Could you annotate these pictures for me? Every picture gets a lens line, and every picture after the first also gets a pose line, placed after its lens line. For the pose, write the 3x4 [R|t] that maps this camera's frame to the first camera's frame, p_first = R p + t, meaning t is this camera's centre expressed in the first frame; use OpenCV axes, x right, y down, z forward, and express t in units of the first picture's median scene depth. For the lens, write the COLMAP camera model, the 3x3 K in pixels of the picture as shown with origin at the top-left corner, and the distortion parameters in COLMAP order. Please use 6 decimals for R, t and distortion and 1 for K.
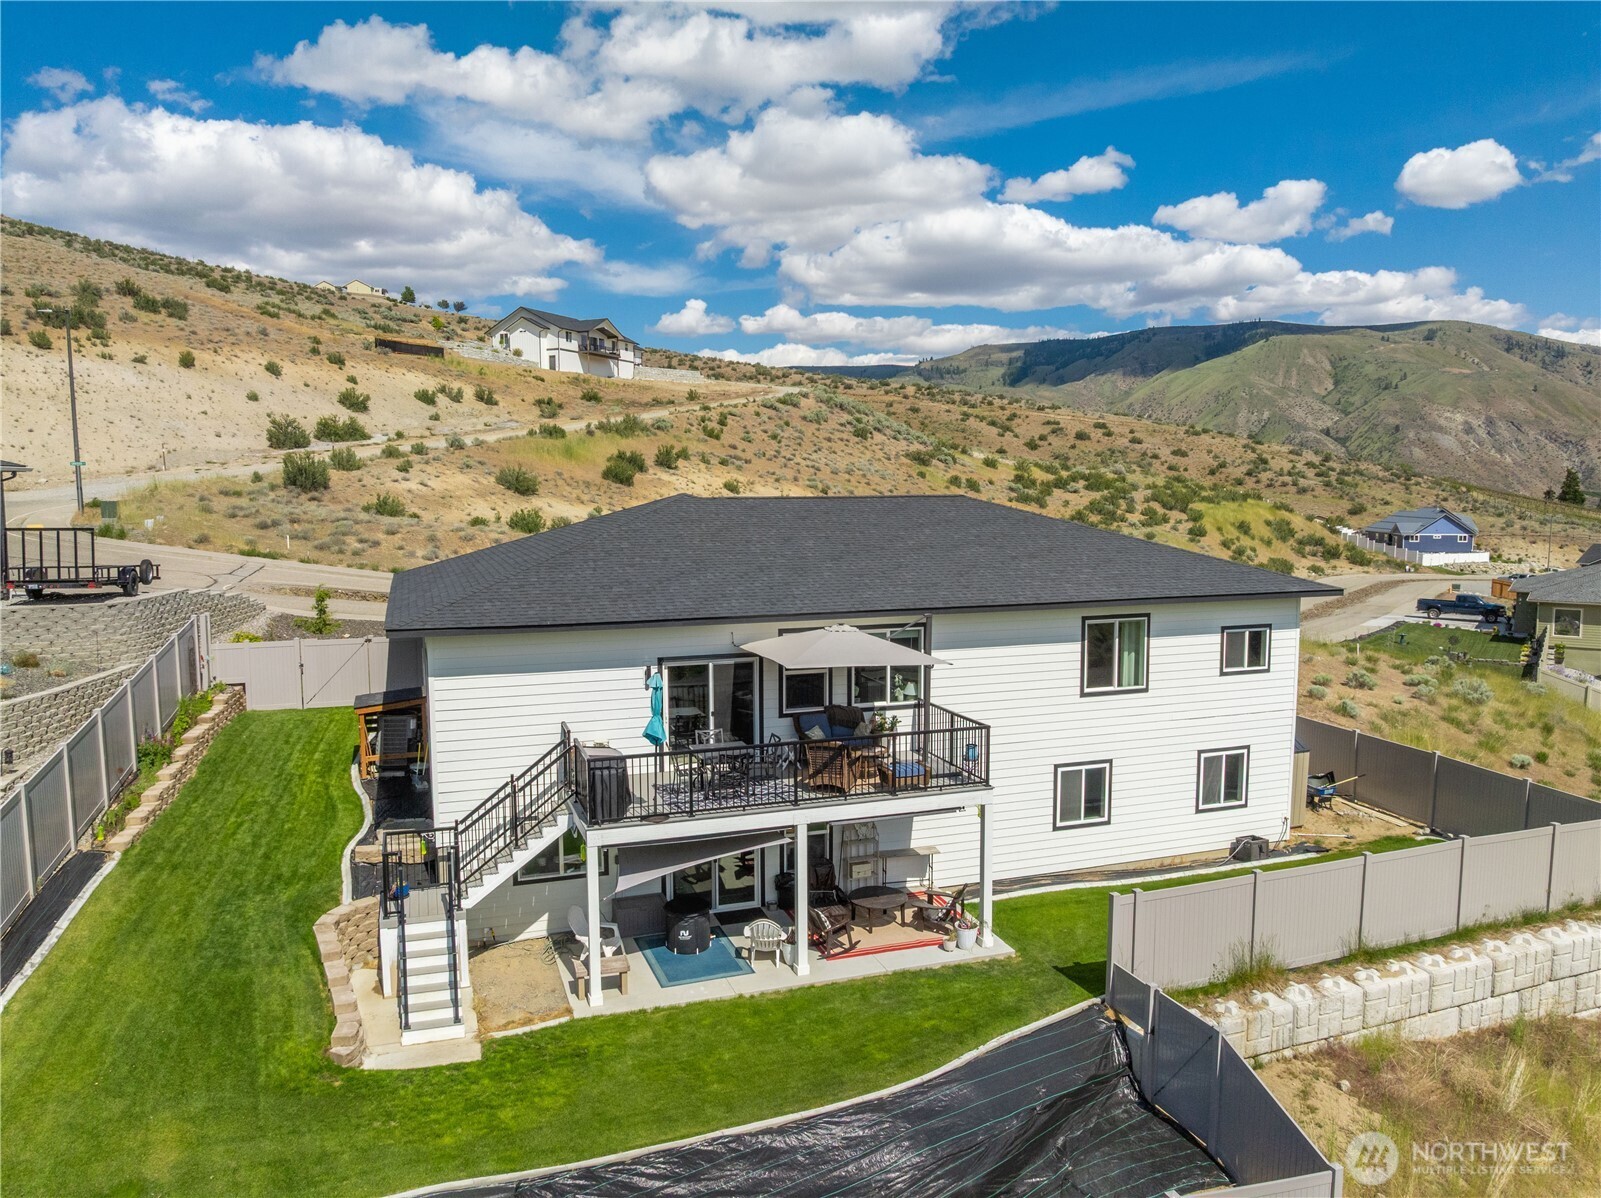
lens RADIAL K [[1134.0, 0, 805.9], [0, 1134.0, 608.3], [0, 0, 1]] dist [-0.044126, 0.008744]
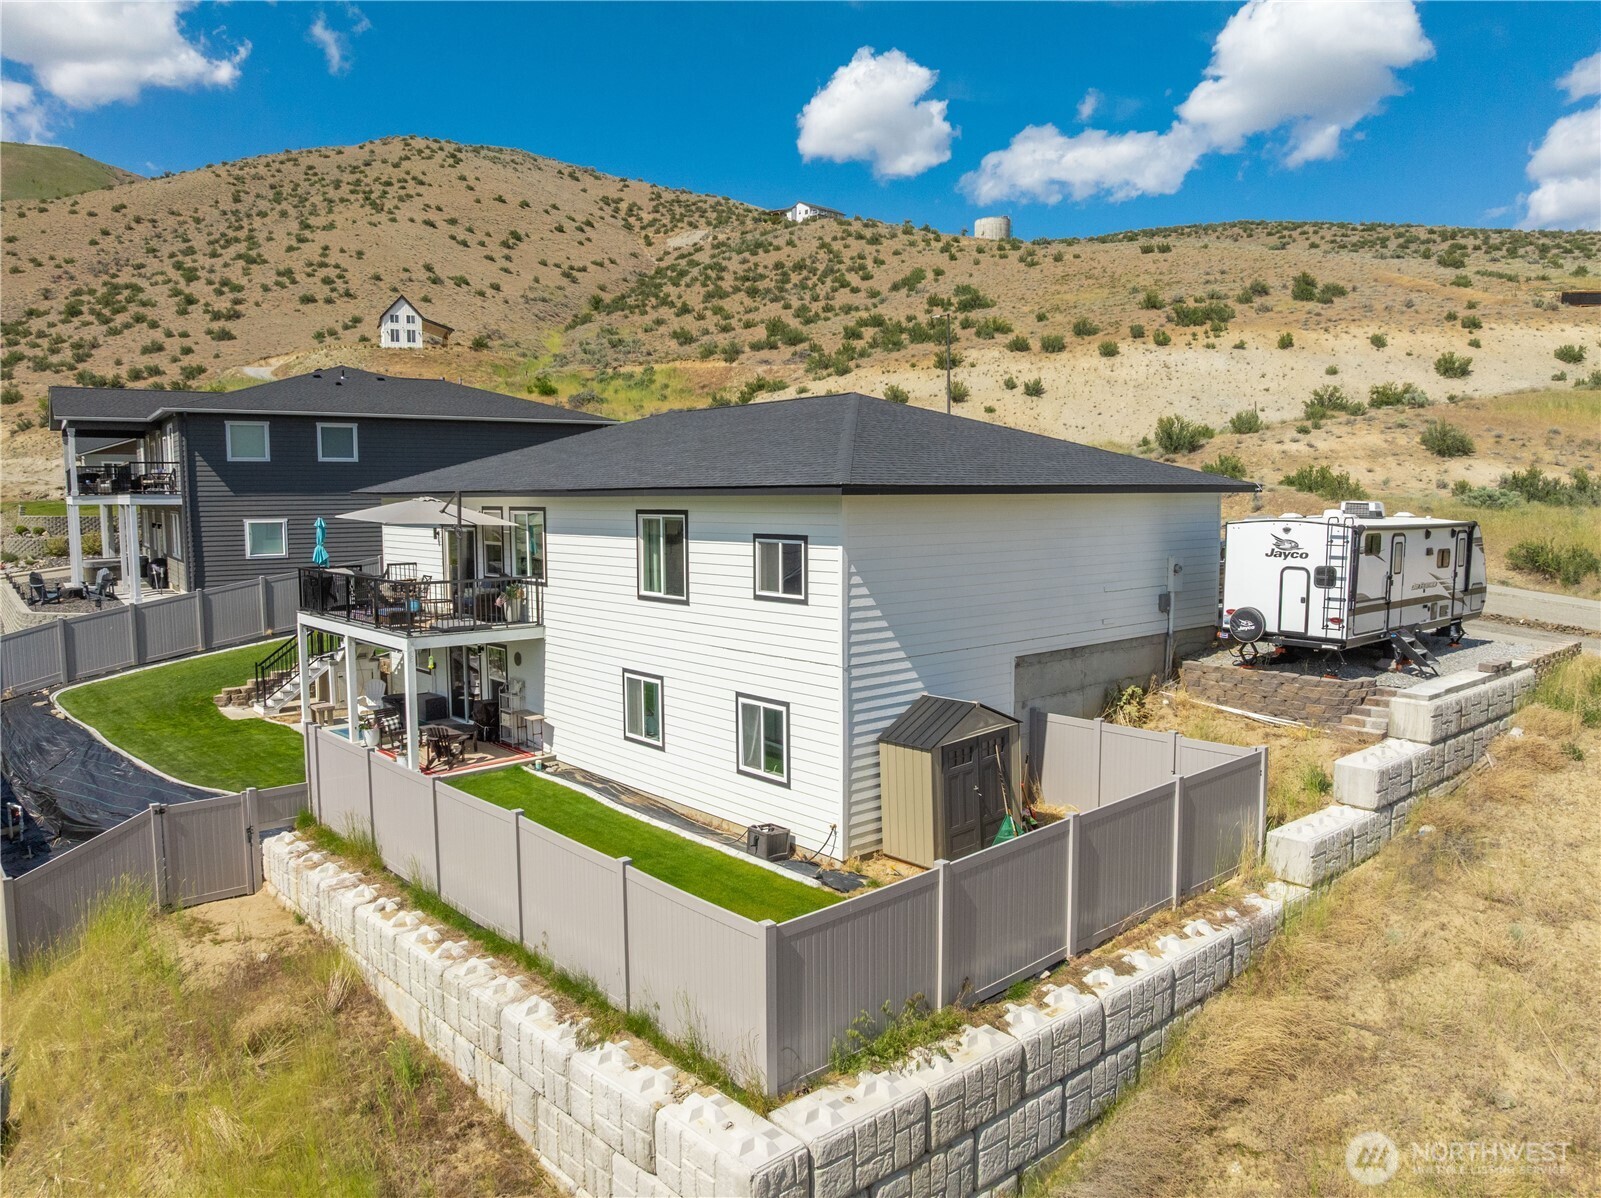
lens RADIAL K [[1134.0, 0, 810.0], [0, 1134.0, 599.1], [0, 0, 1]] dist [-0.044126, 0.008744]
pose [[0.369707, 0.087027, -0.925064, 1.080384], [-0.093942, 0.994003, 0.055968, 0.013702], [0.924387, 0.066211, 0.375666, 0.744623]]
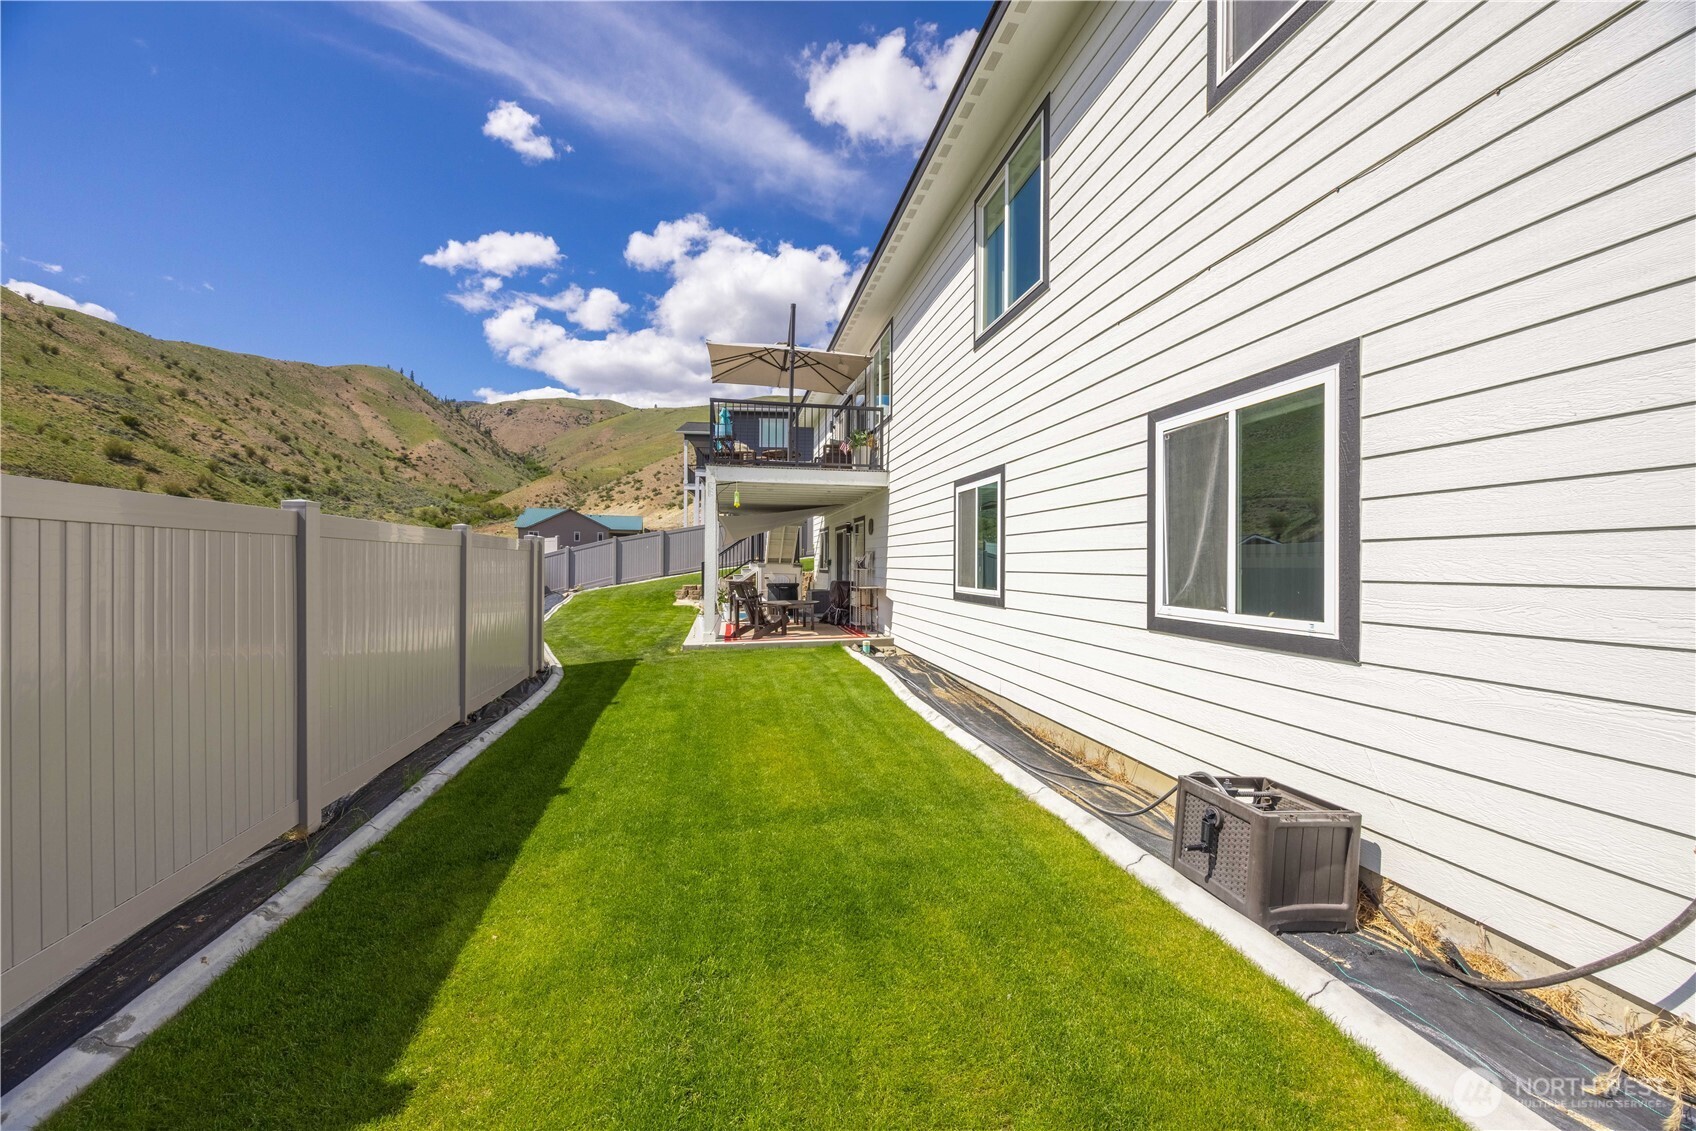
lens RADIAL K [[644.0, 0, 837.5], [0, 644.0, 563.3], [0, 0, 1]] dist [-0.005096, 0.000116]
pose [[-0.157379, 0.002374, -0.987535, 0.527112], [-0.112454, 0.993449, 0.020309, 0.170763], [0.981115, 0.114249, -0.156081, 0.944763]]
